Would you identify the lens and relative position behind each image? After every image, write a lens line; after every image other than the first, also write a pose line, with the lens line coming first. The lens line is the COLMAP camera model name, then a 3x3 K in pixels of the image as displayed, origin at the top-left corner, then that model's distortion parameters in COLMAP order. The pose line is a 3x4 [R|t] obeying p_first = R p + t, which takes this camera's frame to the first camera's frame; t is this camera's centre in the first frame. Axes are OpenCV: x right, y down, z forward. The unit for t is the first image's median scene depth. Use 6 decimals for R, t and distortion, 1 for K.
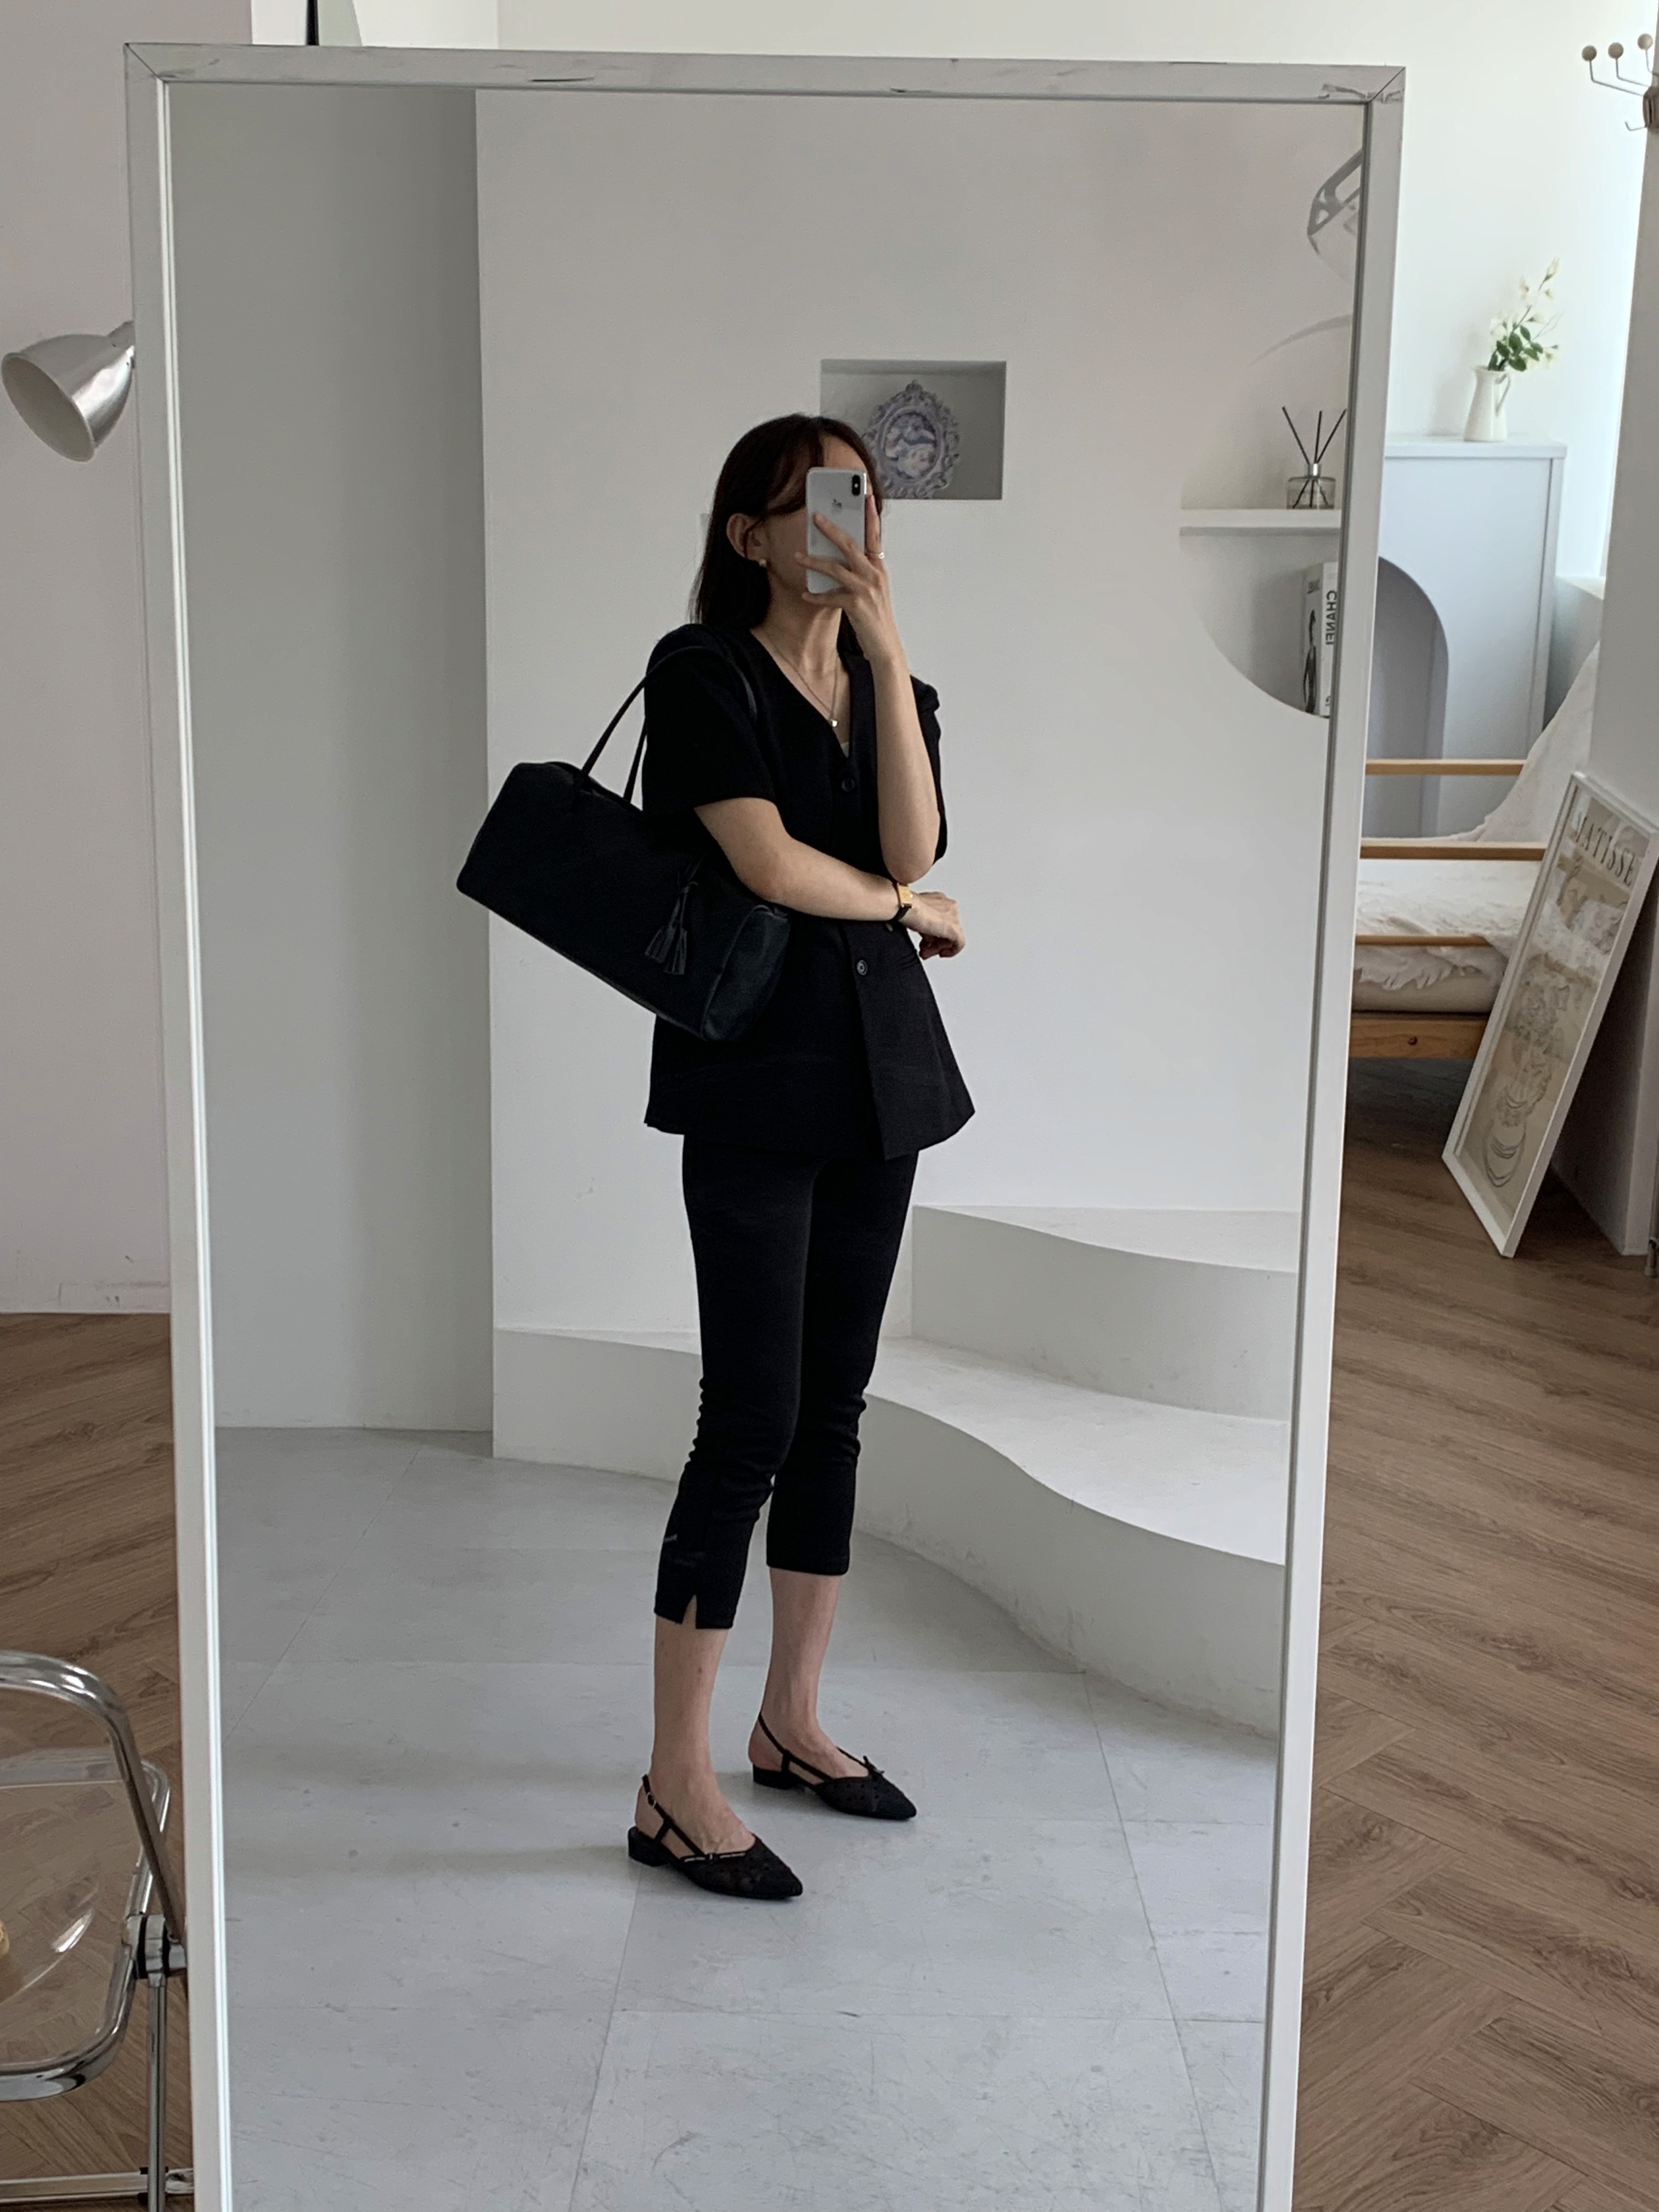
lens RADIAL K [[2590.5, 0, 863.1], [0, 2590.5, 1110.7], [0, 0, 1]] dist [-0.012107, 0.000000]
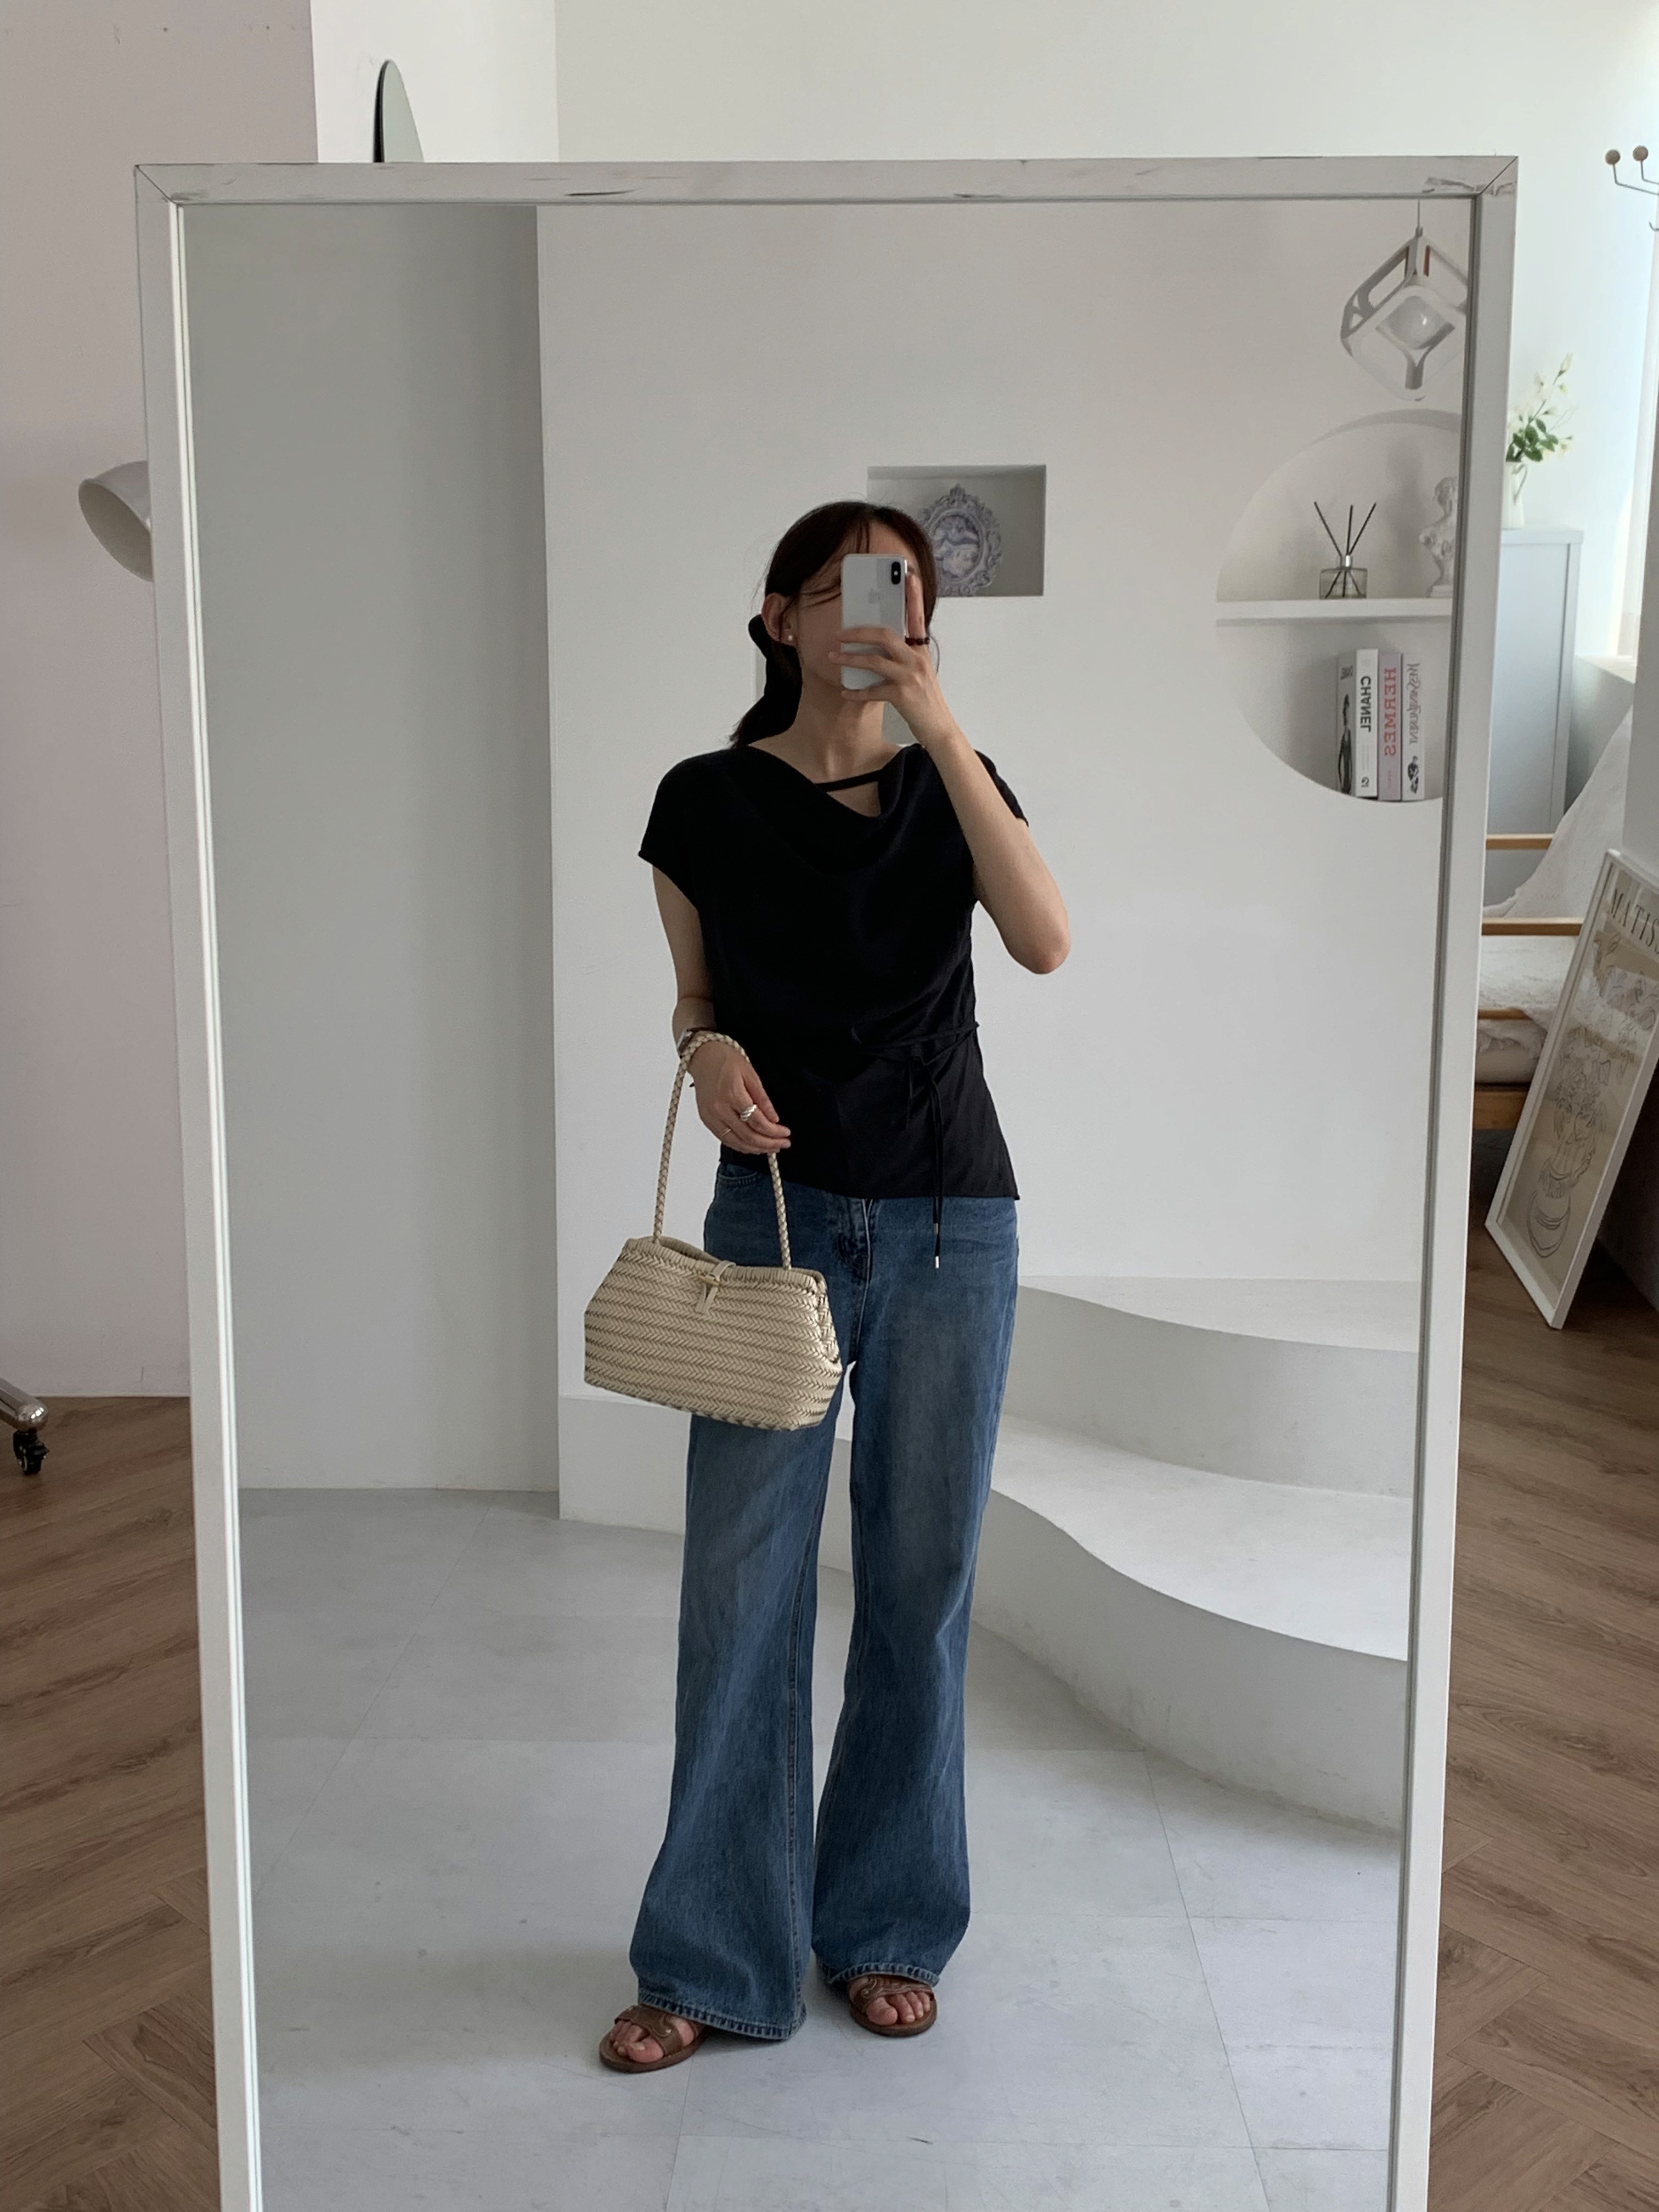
lens RADIAL K [[2353.1, 0, 771.6], [0, 2353.1, 1046.9], [0, 0, 1]] dist [-0.030480, 0.000000]
pose [[0.998306, -0.009845, -0.057339, -0.003212], [0.007448, 0.999096, -0.041859, -0.016157], [0.057699, 0.041361, 0.997477, 0.059443]]
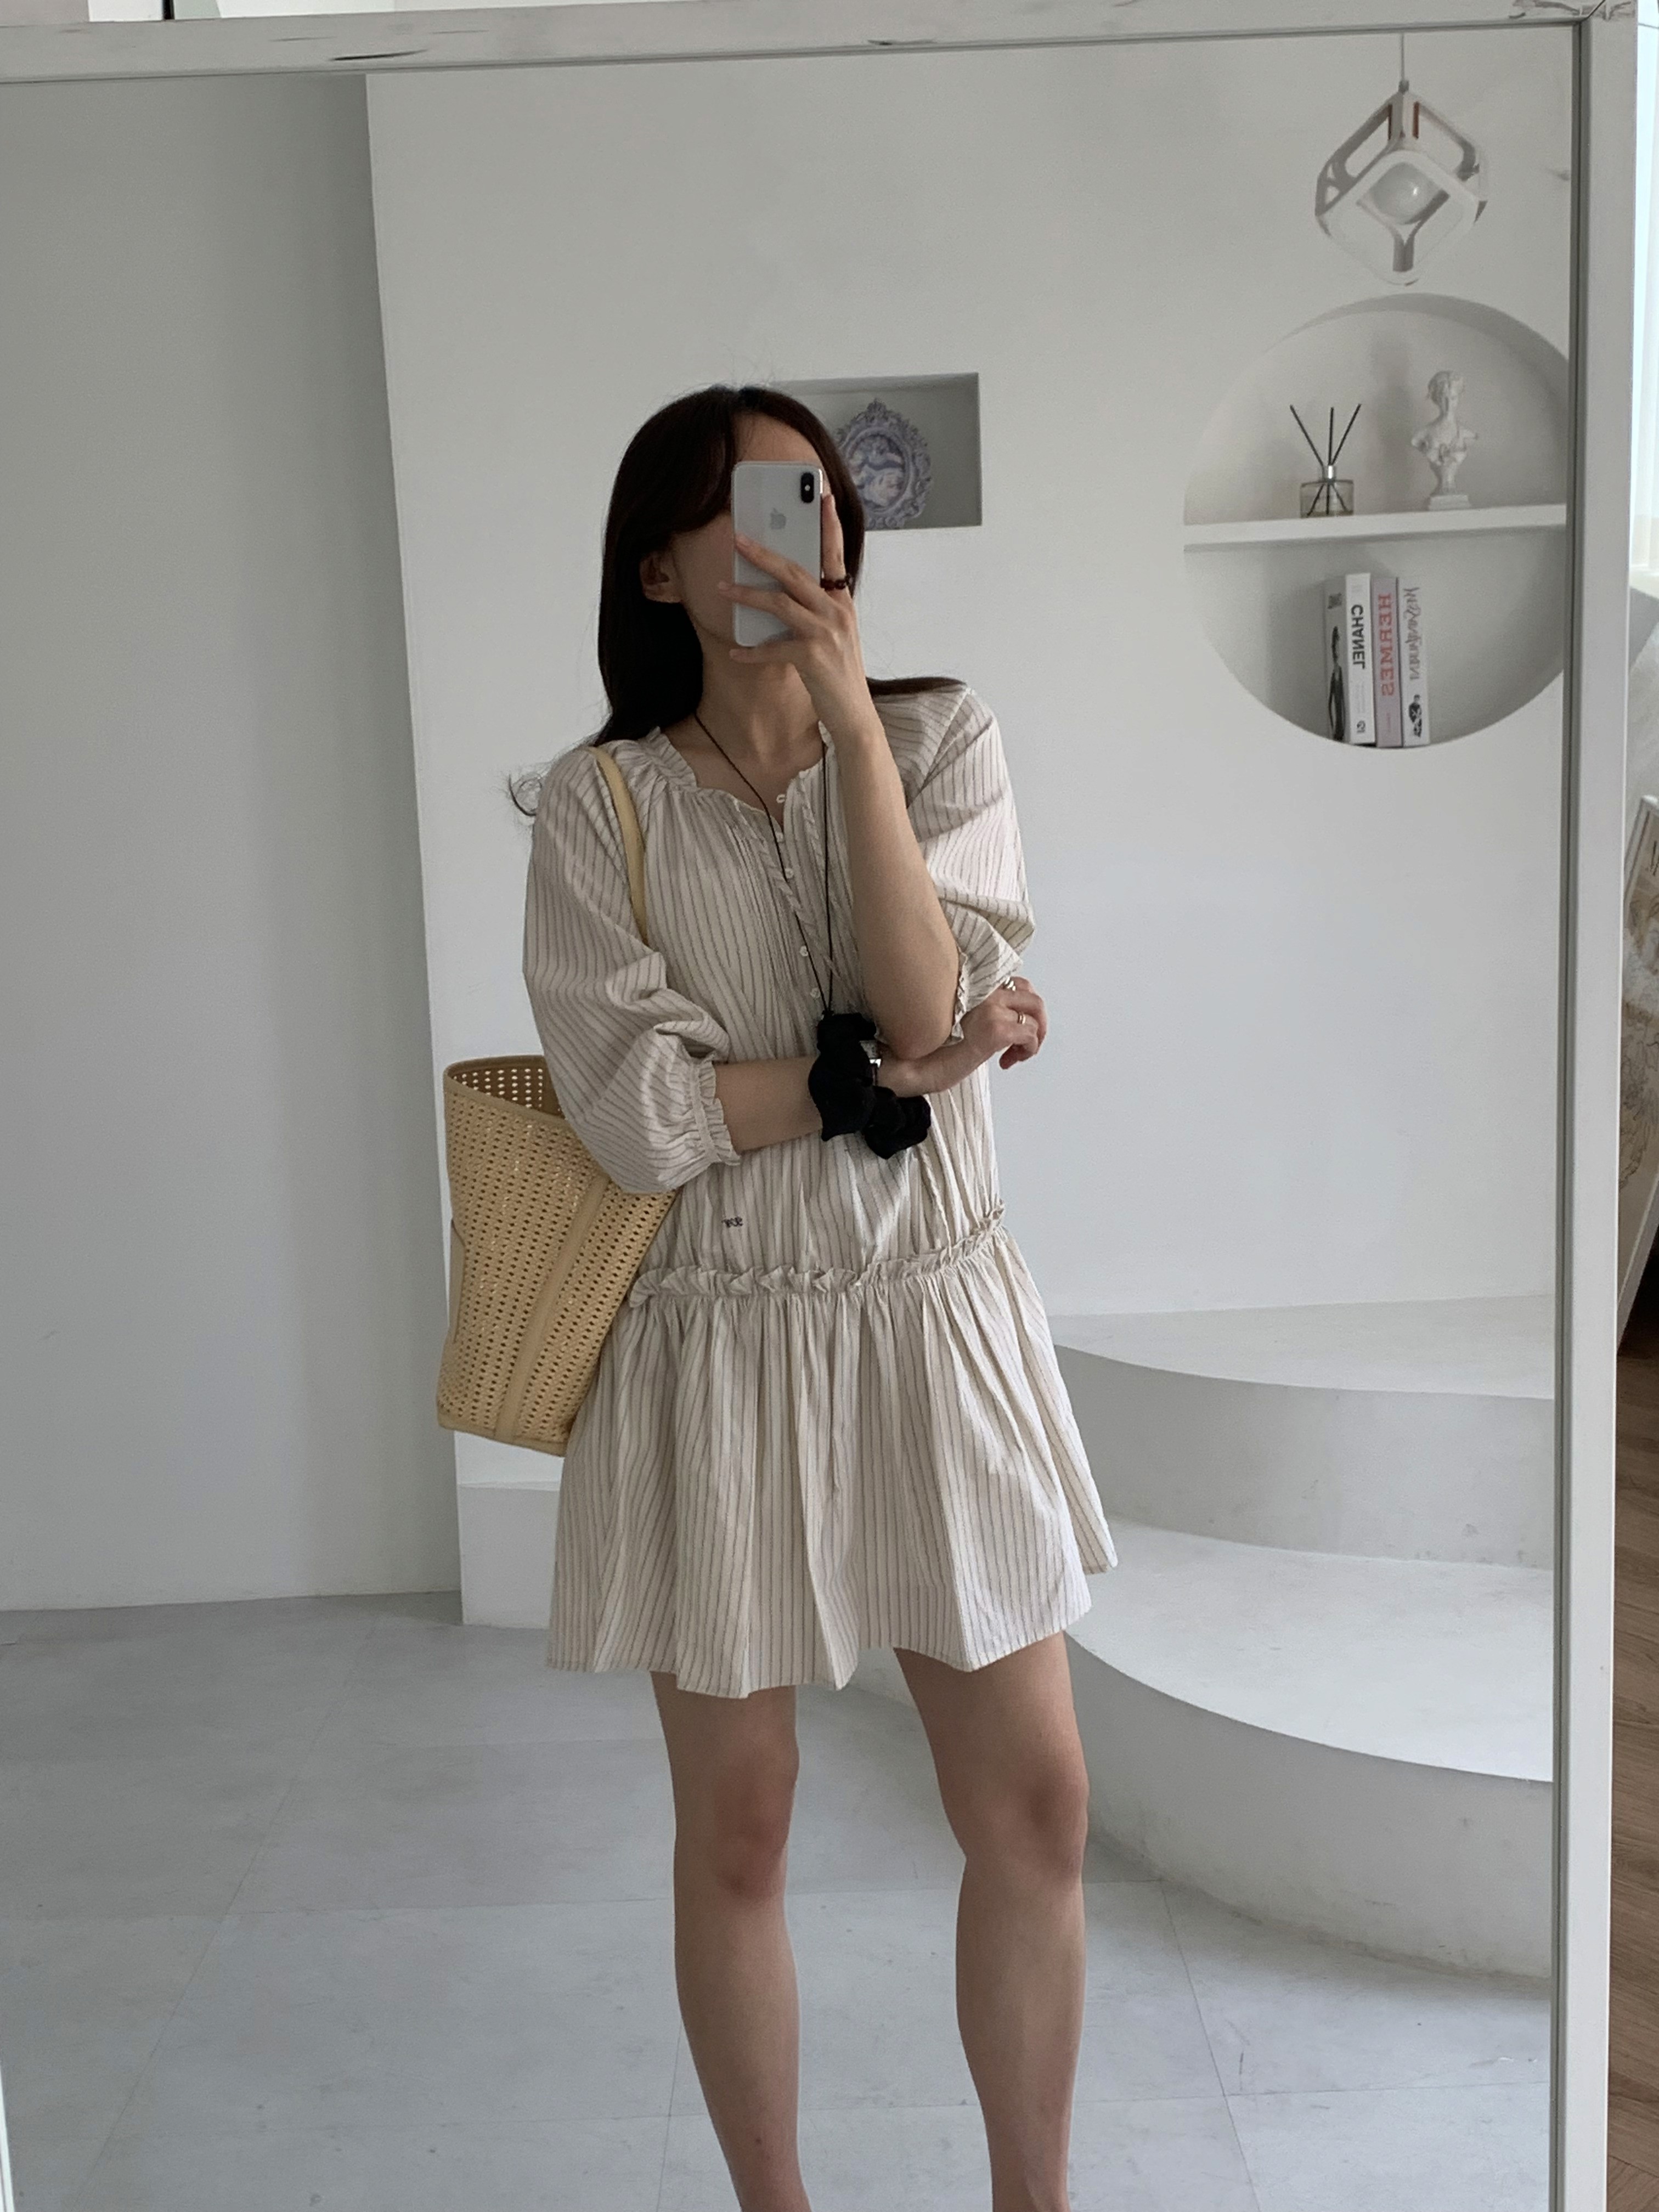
lens RADIAL K [[2590.5, 0, 778.7], [0, 2590.5, 1021.8], [0, 0, 1]] dist [-0.012107, 0.000000]
pose [[0.998413, -0.051311, -0.023226, -0.004597], [0.050369, 0.997950, -0.039487, -0.032750], [0.025205, 0.038255, 0.998950, 0.110109]]
